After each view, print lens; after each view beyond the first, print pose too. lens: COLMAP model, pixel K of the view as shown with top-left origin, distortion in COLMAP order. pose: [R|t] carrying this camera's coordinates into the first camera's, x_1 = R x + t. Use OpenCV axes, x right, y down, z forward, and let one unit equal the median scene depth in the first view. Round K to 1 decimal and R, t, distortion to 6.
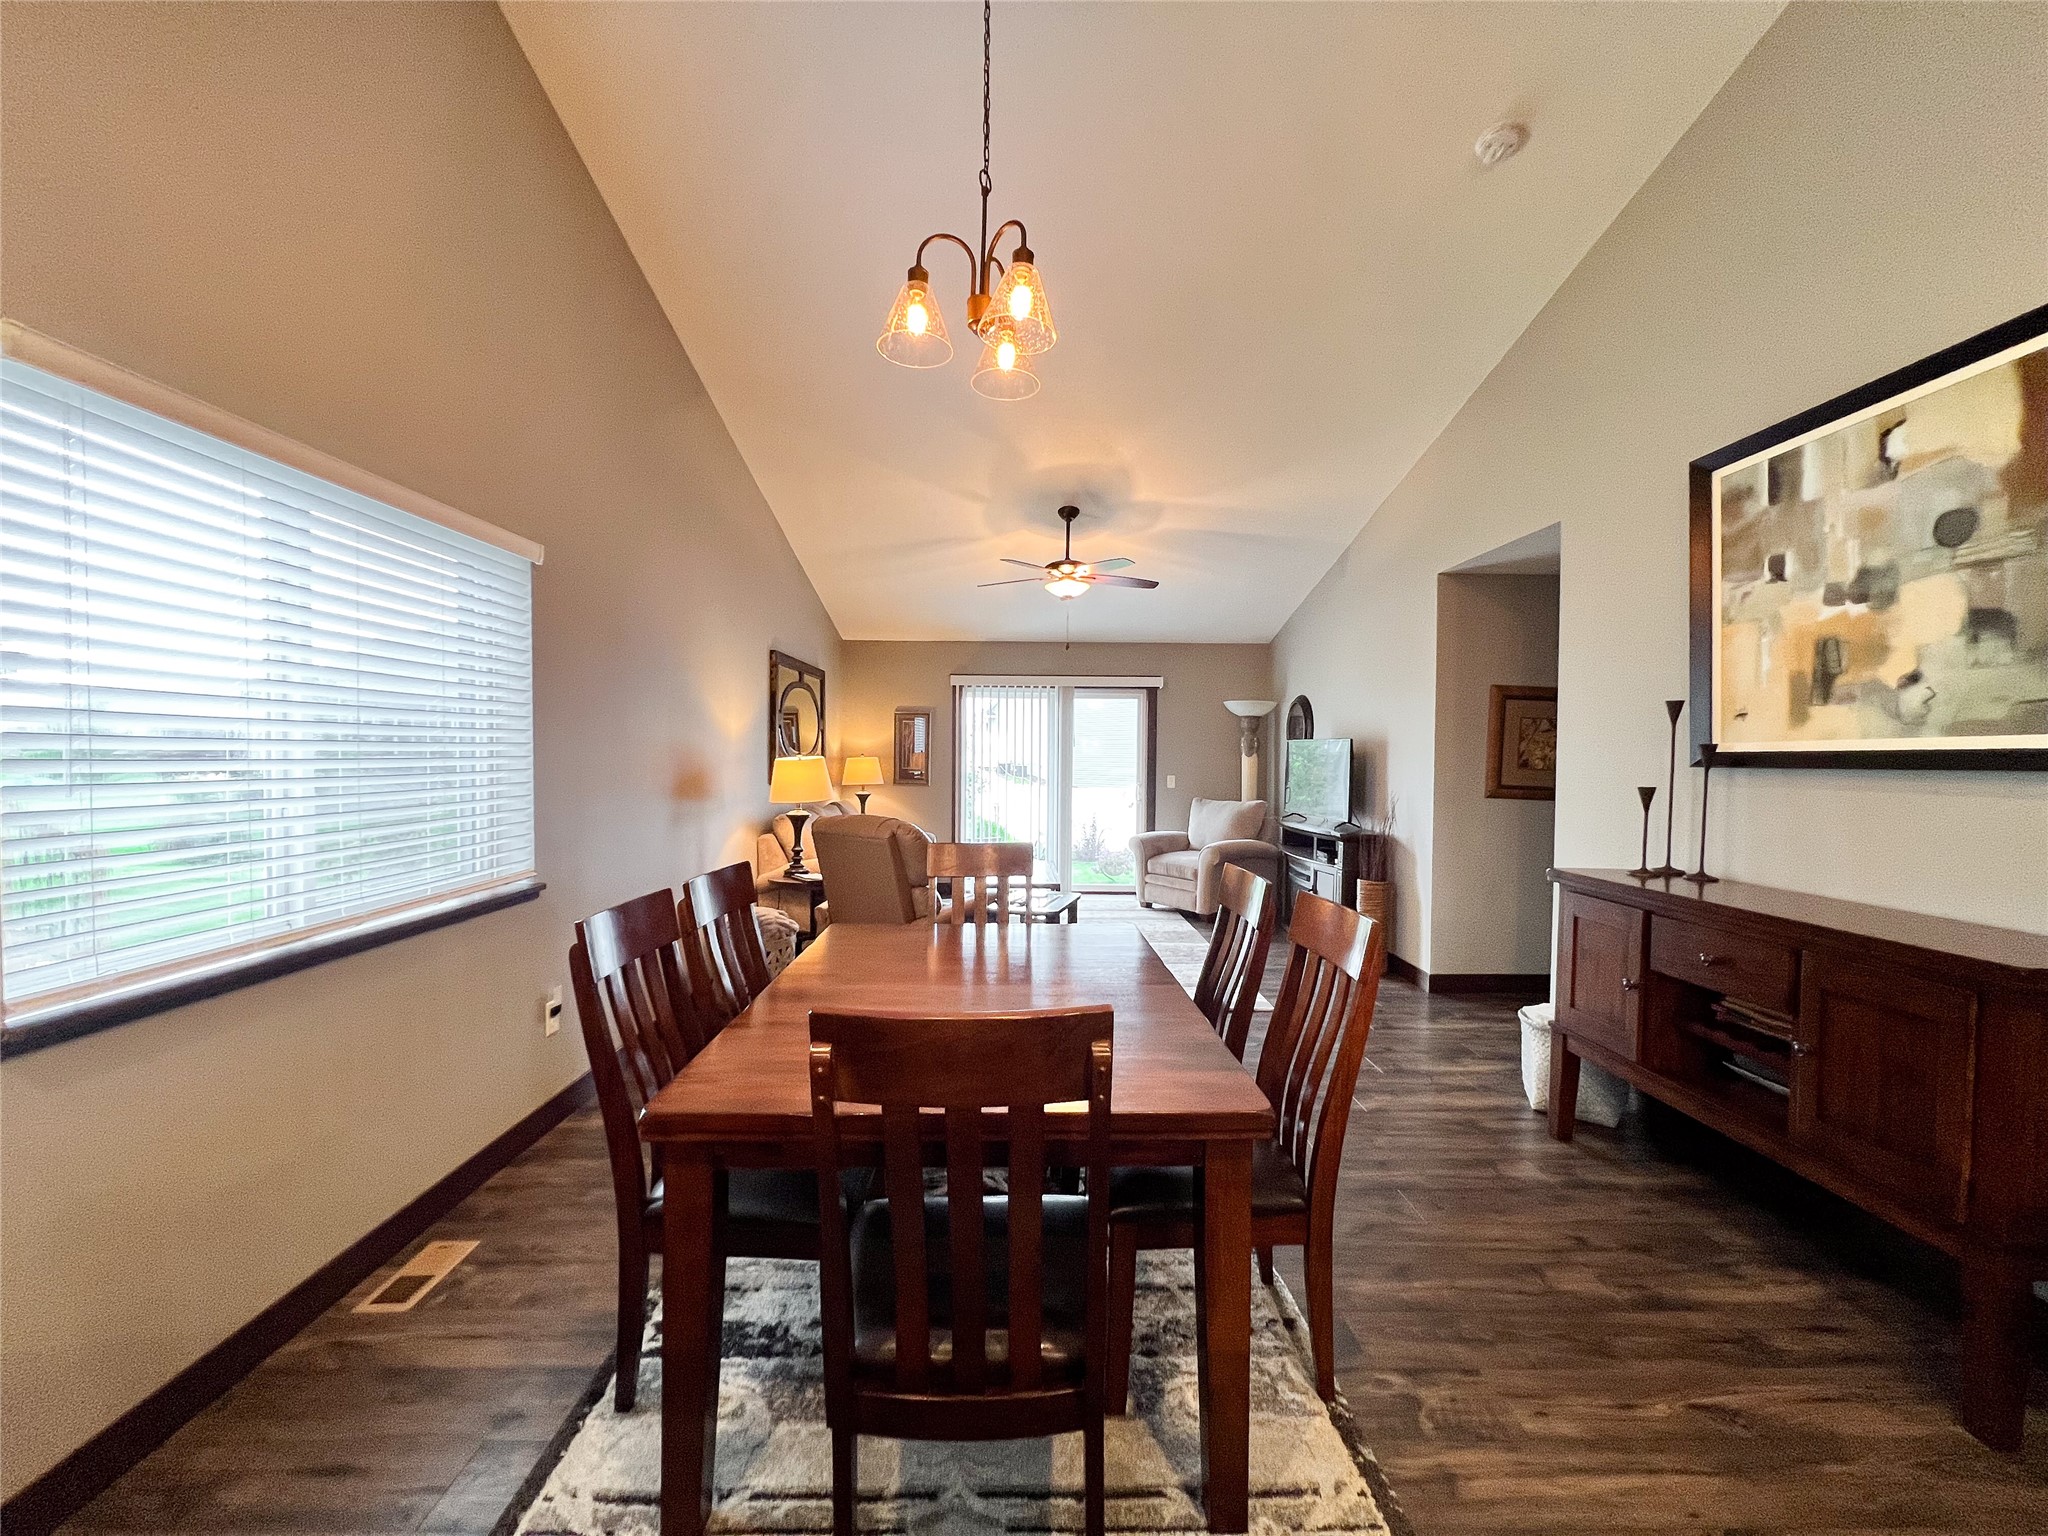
lens RADIAL K [[825.4, 0, 1024.2], [0, 825.4, 770.6], [0, 0, 1]] dist [-0.005464, 0.000549]
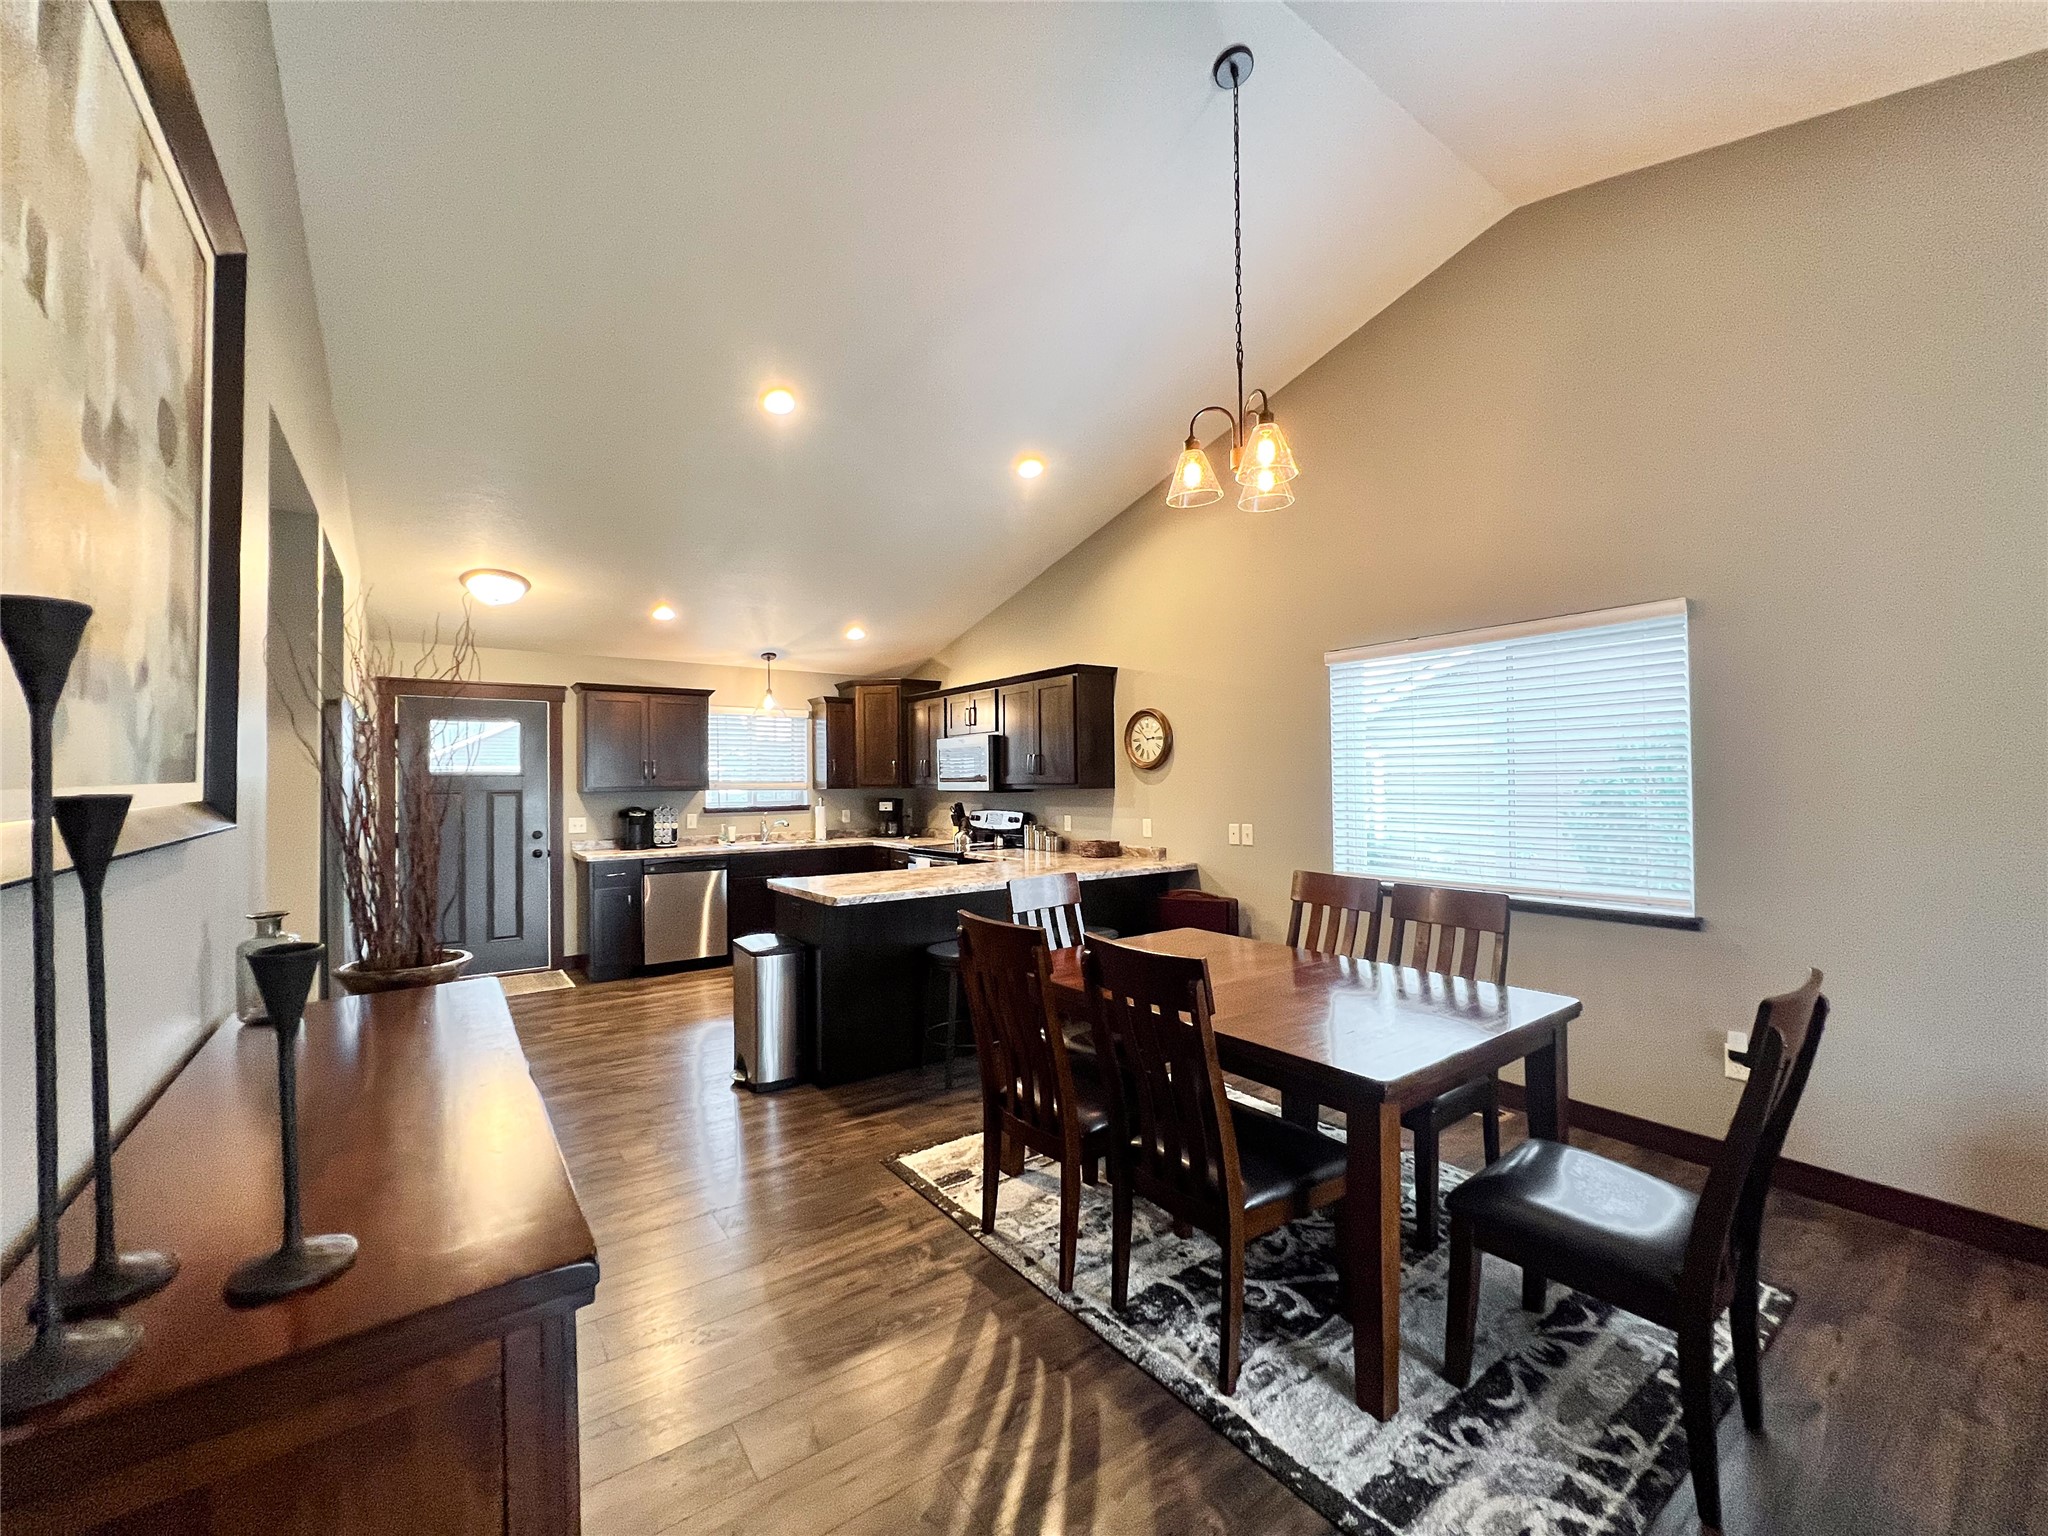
lens RADIAL K [[825.4, 0, 1036.4], [0, 825.4, 771.7], [0, 0, 1]] dist [-0.005464, 0.000549]
pose [[-0.809708, -0.008479, -0.586772, 0.726321], [-0.010670, 0.999943, 0.000274, -0.041770], [0.586736, 0.006483, -0.809752, 1.391781]]
